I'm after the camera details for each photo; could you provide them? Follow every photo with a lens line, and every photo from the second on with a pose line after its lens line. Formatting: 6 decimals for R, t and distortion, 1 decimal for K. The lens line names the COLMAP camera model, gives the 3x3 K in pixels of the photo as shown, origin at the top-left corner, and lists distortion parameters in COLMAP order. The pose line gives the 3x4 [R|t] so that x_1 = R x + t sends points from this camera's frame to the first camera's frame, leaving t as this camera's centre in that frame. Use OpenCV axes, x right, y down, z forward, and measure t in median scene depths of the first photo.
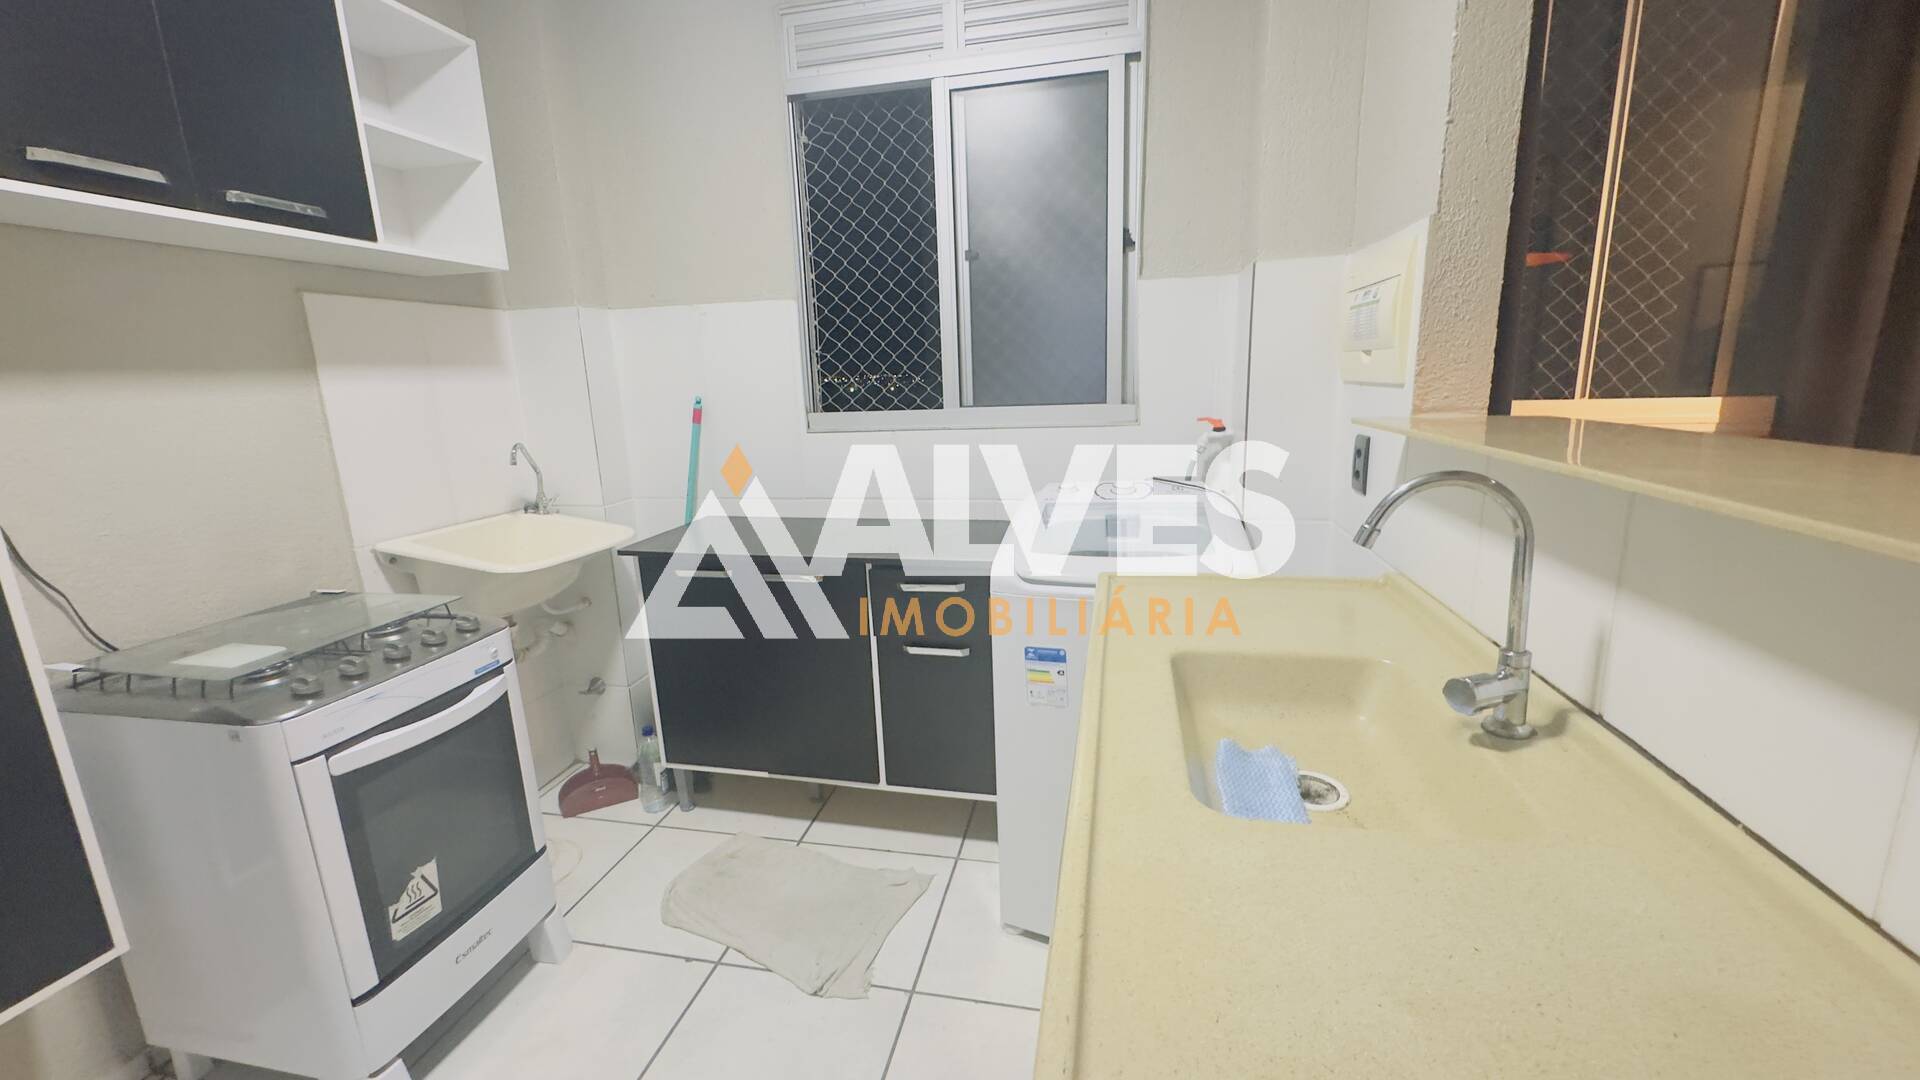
lens RADIAL K [[760.7, 0, 957.4], [0, 760.7, 536.9], [0, 0, 1]] dist [-0.004996, 0.000984]
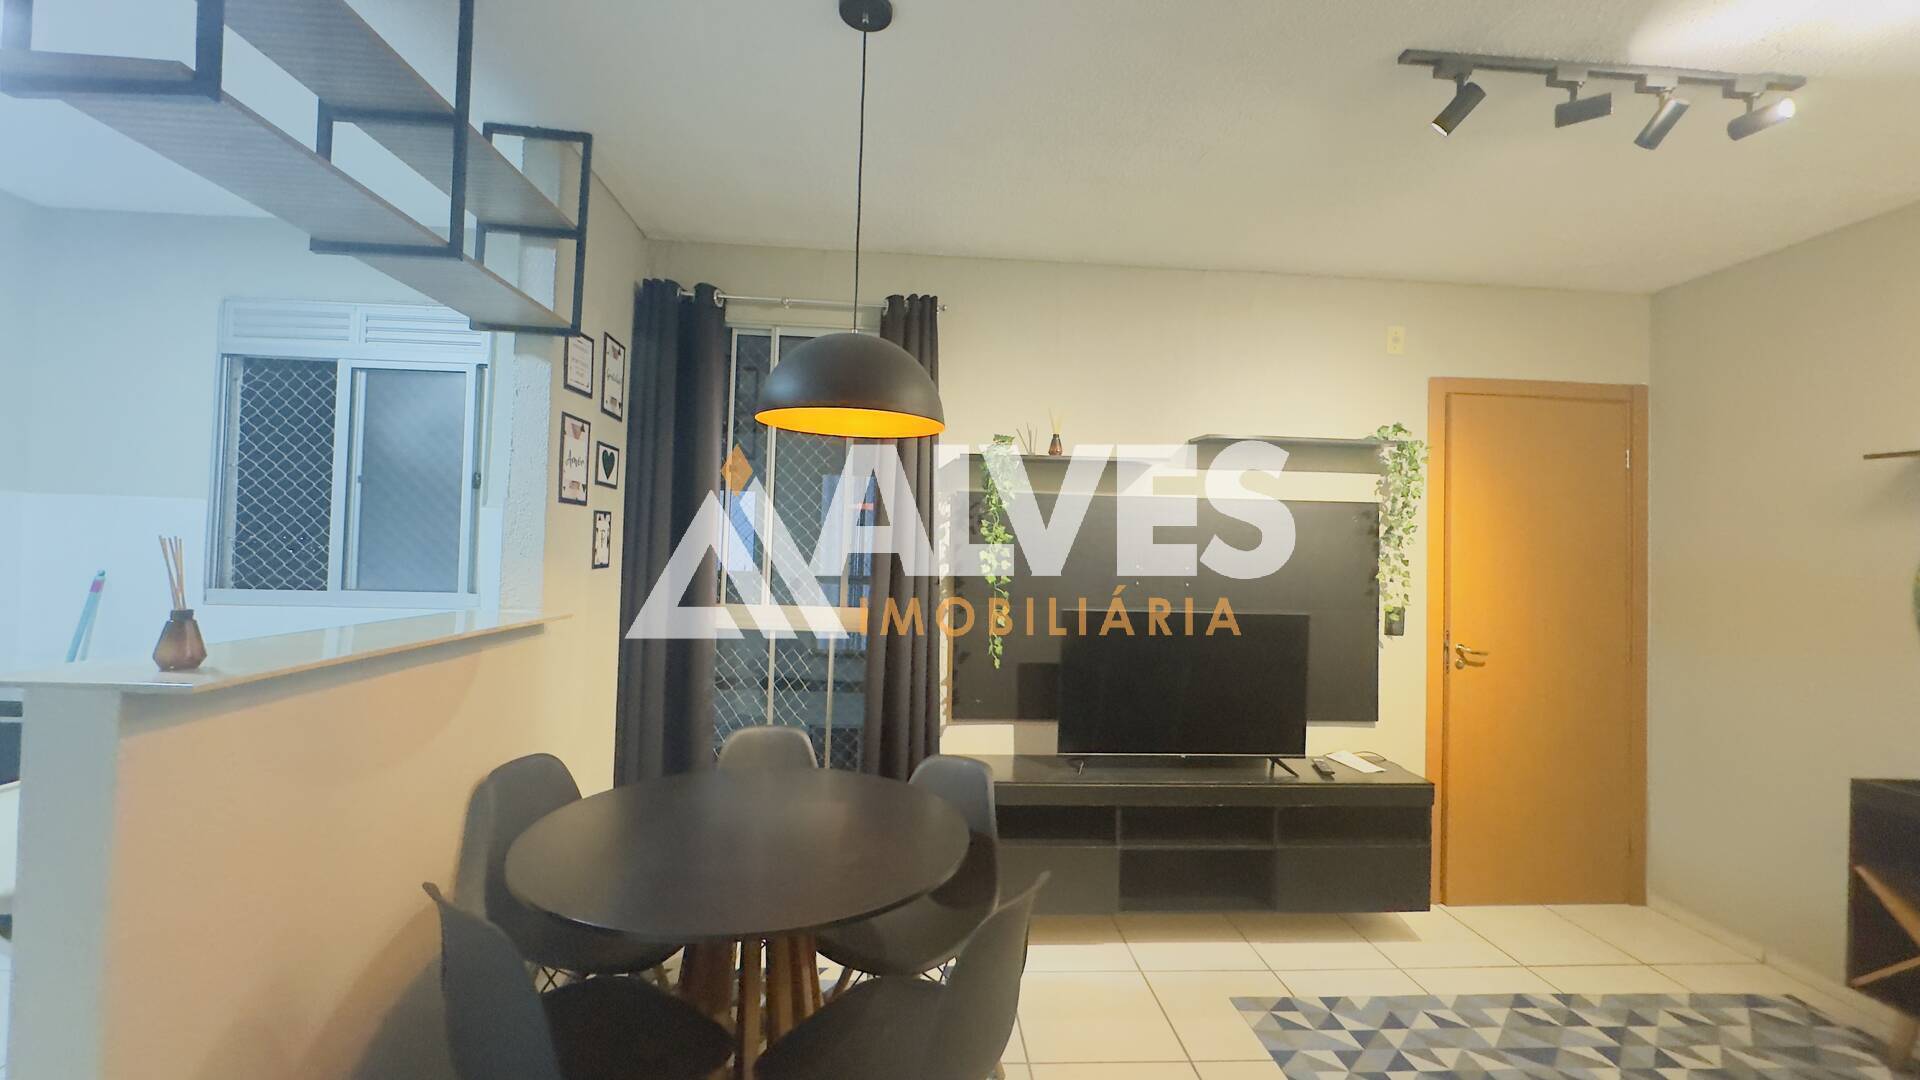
lens RADIAL K [[760.7, 0, 956.8], [0, 760.7, 539.4], [0, 0, 1]] dist [-0.004996, 0.000984]
pose [[0.957885, 0.067214, 0.279175, 0.746718], [-0.000242, 0.972409, -0.233284, 0.053689], [-0.287152, 0.223391, 0.931472, -0.605772]]
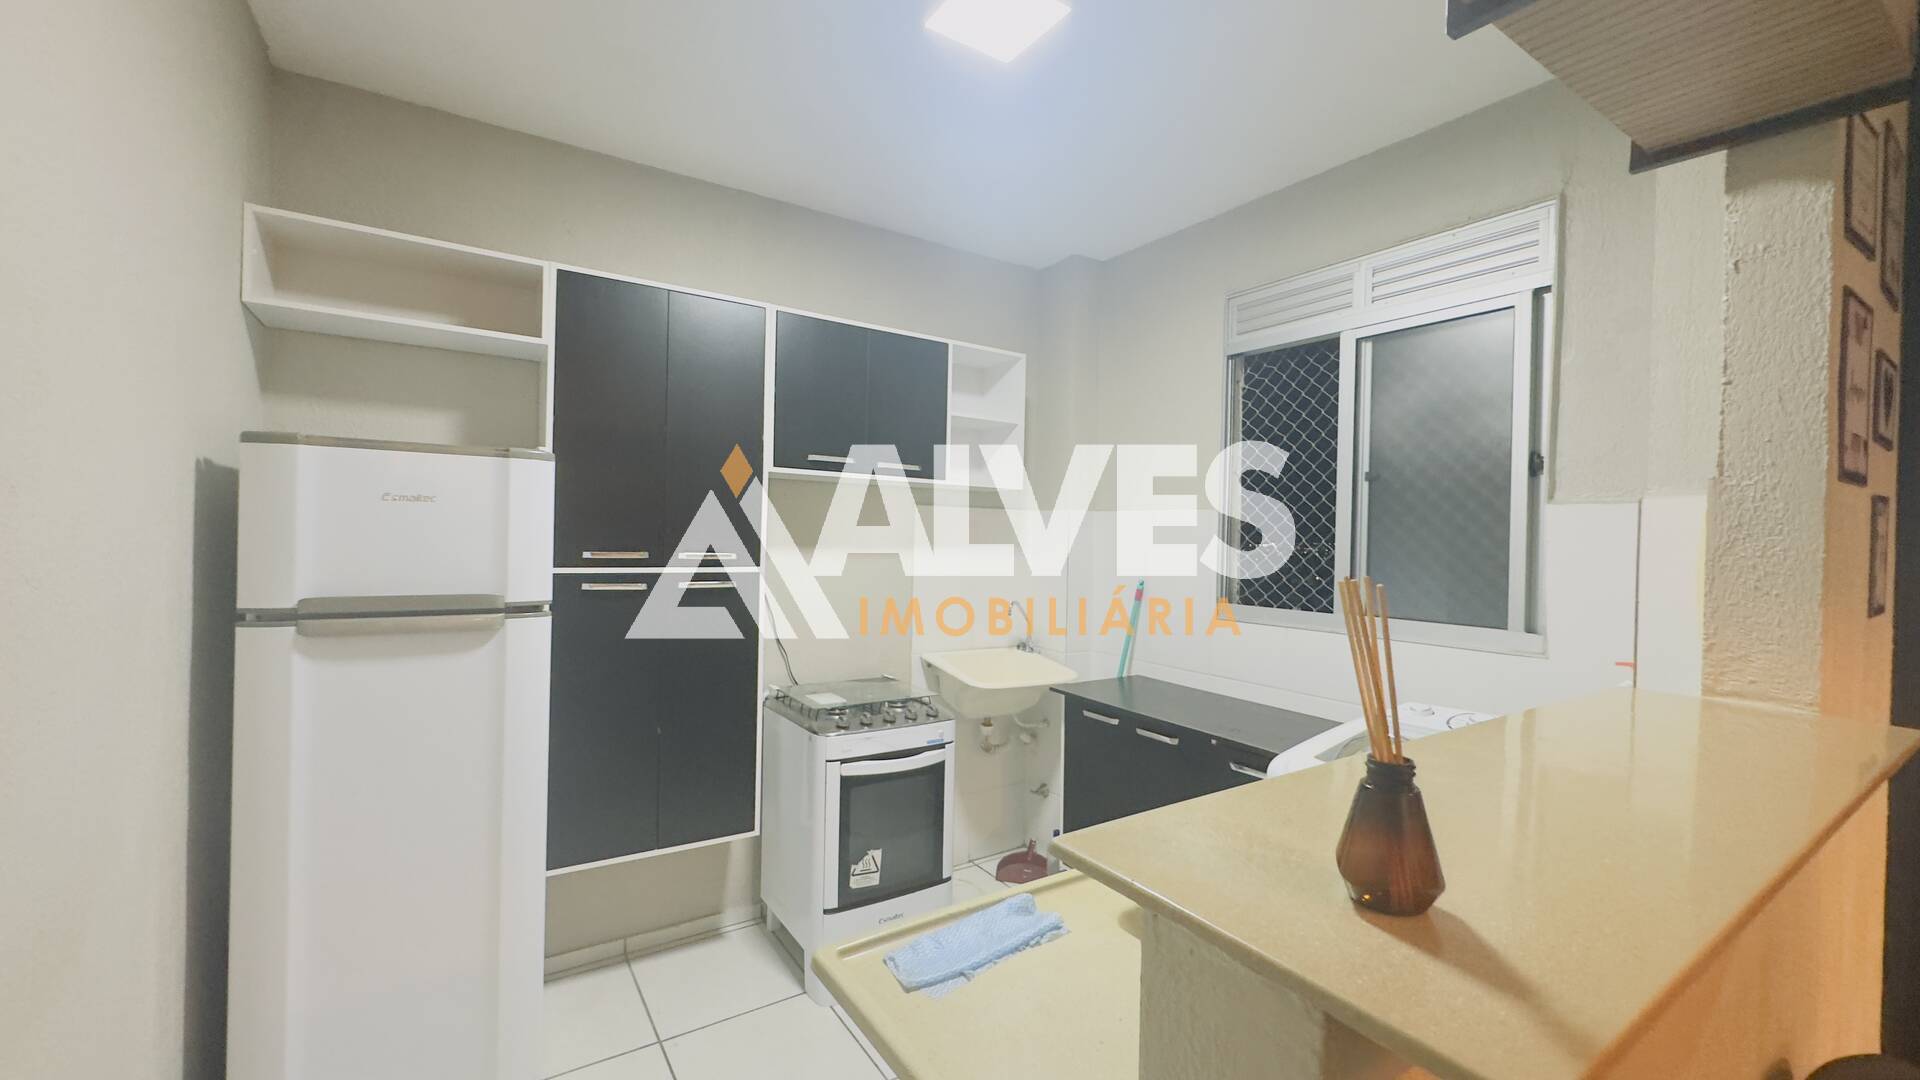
lens RADIAL K [[760.7, 0, 957.1], [0, 760.7, 538.5], [0, 0, 1]] dist [-0.004996, 0.000984]
pose [[0.713829, 0.054722, -0.698178, 0.401693], [-0.195623, 0.972839, -0.123759, -0.042517], [0.672443, 0.224923, 0.705146, -0.148415]]
